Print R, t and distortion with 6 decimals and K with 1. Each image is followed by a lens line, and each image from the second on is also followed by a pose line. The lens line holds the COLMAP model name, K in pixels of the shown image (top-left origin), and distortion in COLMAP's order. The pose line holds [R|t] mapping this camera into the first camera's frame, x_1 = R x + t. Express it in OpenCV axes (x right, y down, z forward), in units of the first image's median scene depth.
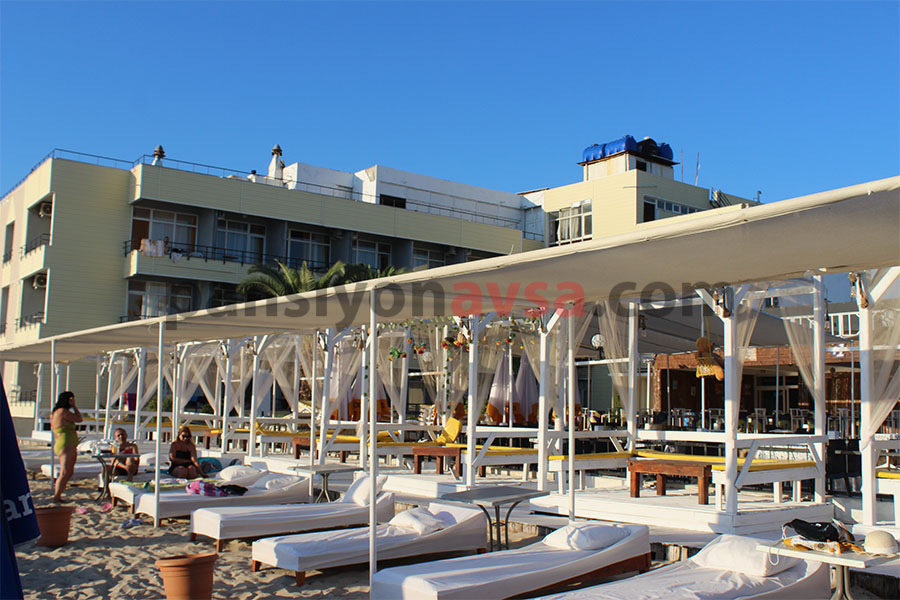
lens RADIAL K [[841.2, 0, 450.0], [0, 841.2, 300.0], [0, 0, 1]] dist [0.016251, 0.011262]
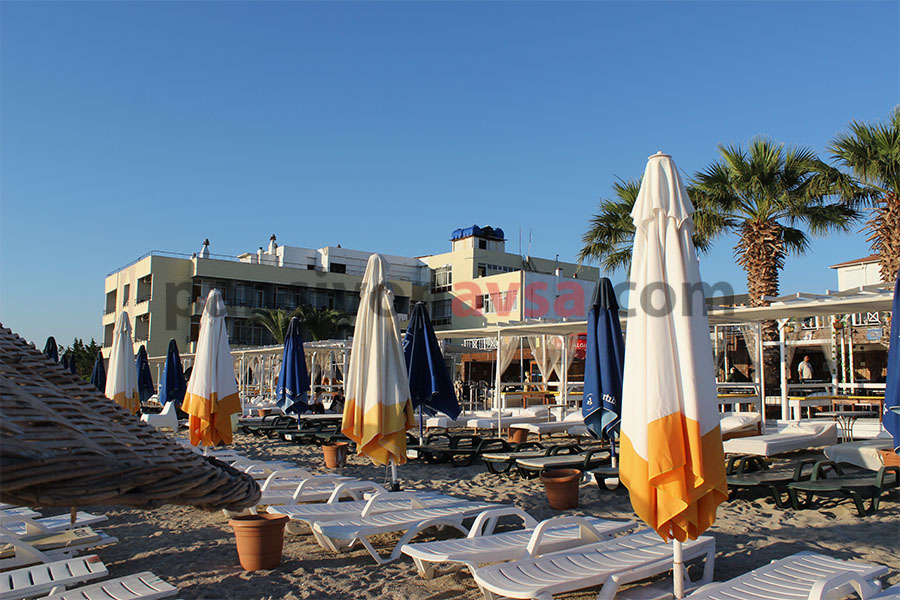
lens RADIAL K [[721.8, 0, 450.0], [0, 721.8, 300.0], [0, 0, 1]] dist [-0.005149, -0.002095]
pose [[0.999832, -0.010033, -0.015332, 0.187845], [0.010213, 0.999879, 0.011748, -0.061610], [0.015212, -0.011902, 0.999813, -0.506829]]
